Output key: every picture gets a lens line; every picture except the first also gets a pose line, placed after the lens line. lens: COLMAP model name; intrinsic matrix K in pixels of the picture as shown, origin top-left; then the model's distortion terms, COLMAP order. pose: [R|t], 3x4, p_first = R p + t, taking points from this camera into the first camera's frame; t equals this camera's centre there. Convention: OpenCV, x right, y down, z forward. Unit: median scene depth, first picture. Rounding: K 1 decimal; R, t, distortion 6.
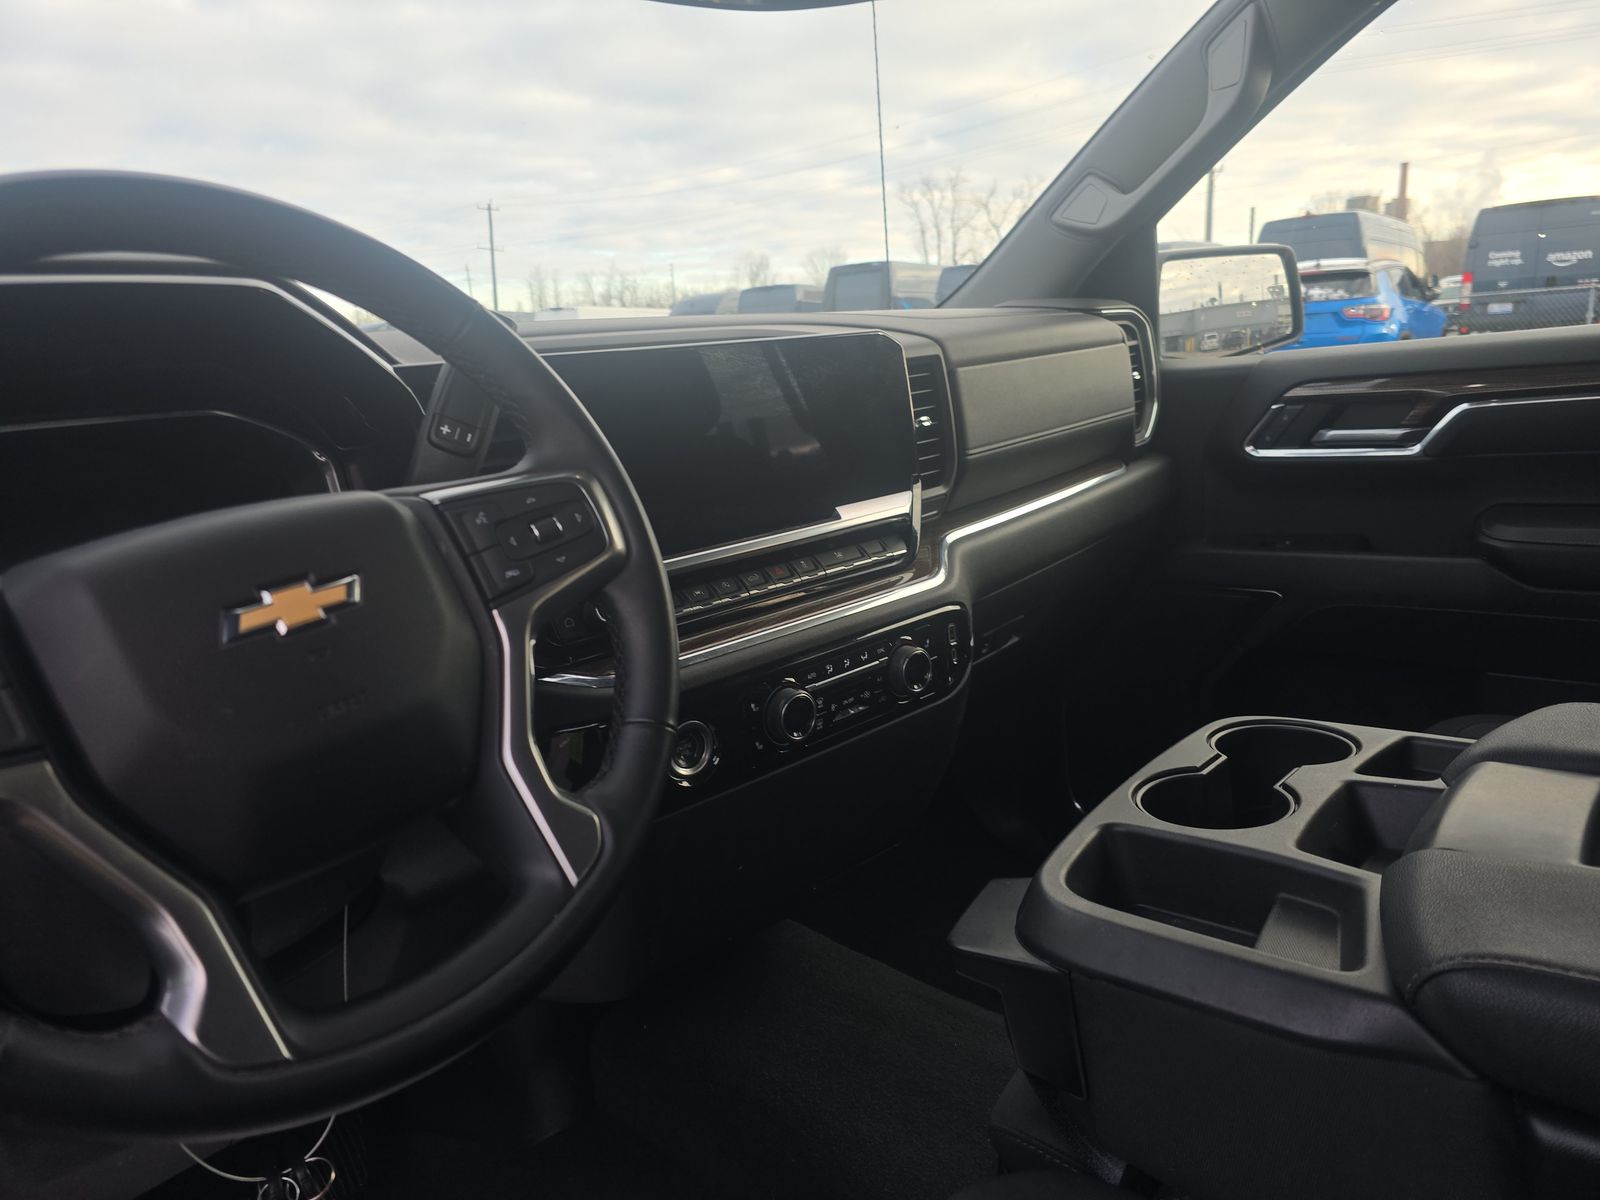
lens RADIAL K [[1082.0, 0, 800.0], [0, 1082.0, 600.0], [0, 0, 1]] dist [0.138446, -0.173197]
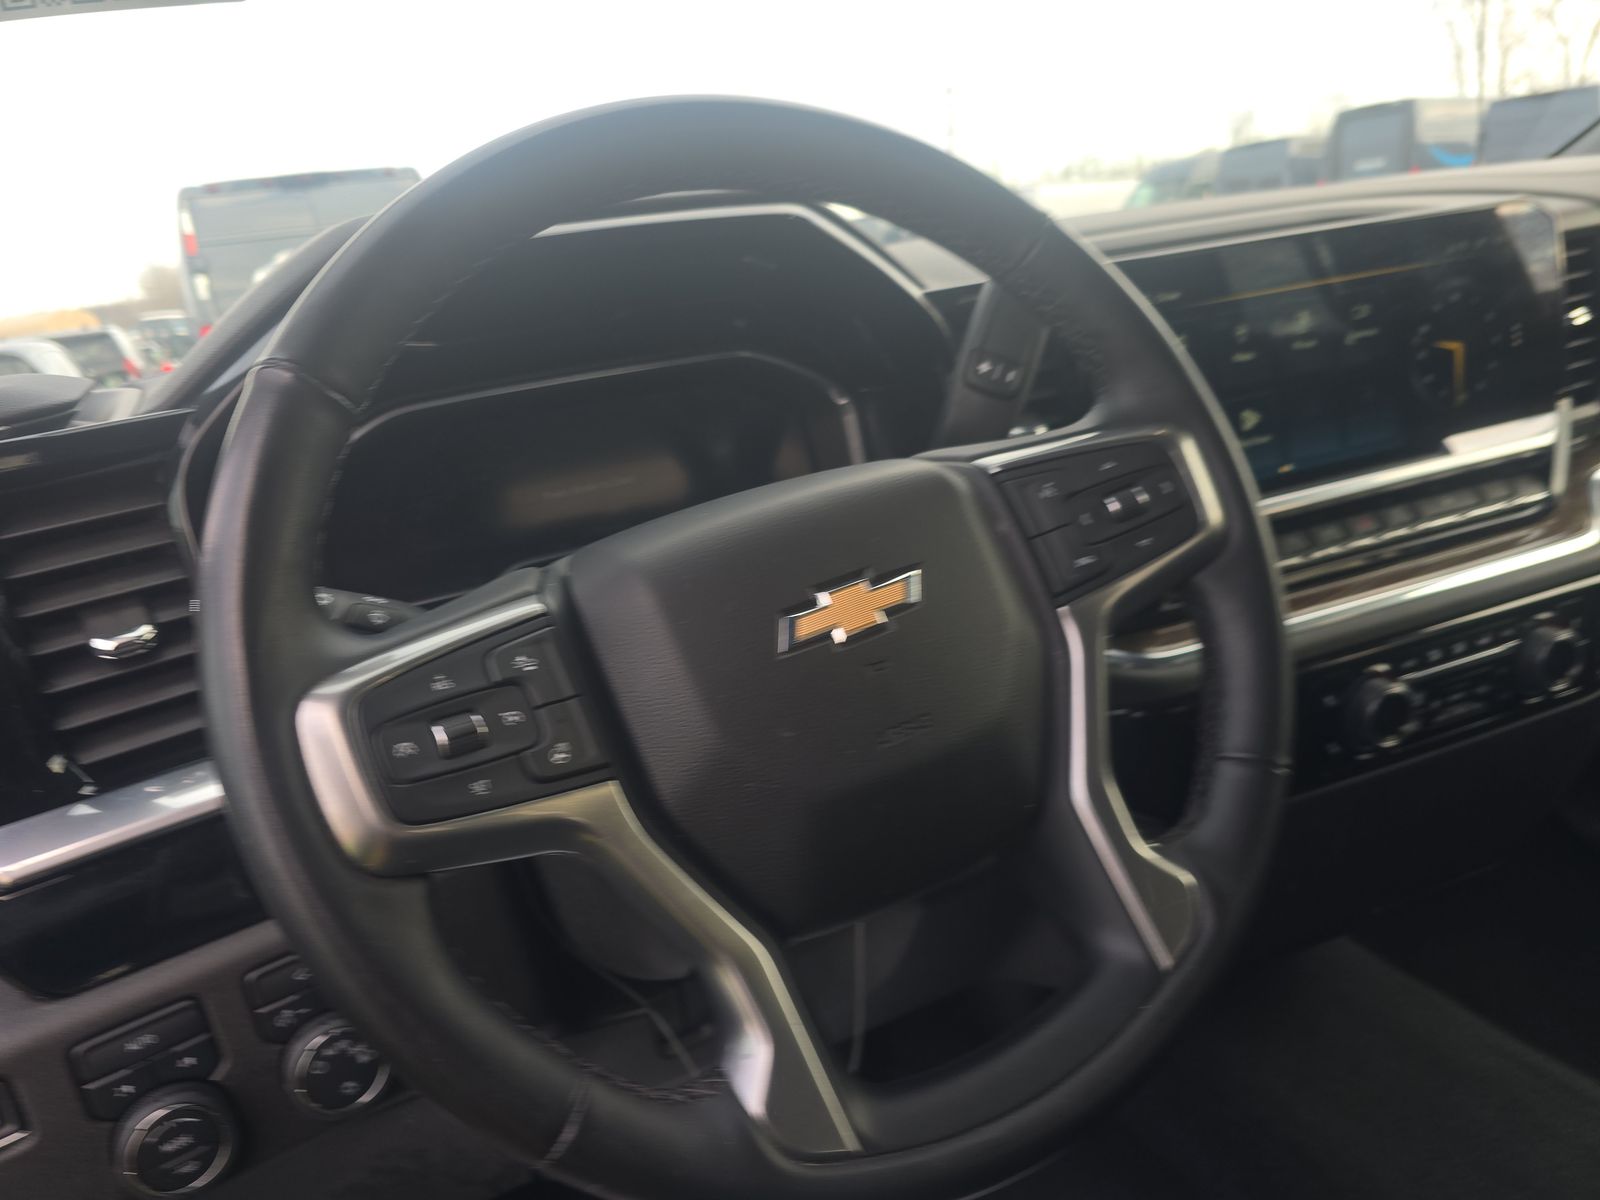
lens RADIAL K [[1060.9, 0, 800.0], [0, 1060.9, 600.0], [0, 0, 1]] dist [0.002167, 0.000100]
pose [[0.925825, 0.060784, -0.373032, -0.151721], [-0.018146, 0.992994, 0.116766, -0.075687], [0.377516, -0.101336, 0.920442, 0.187725]]
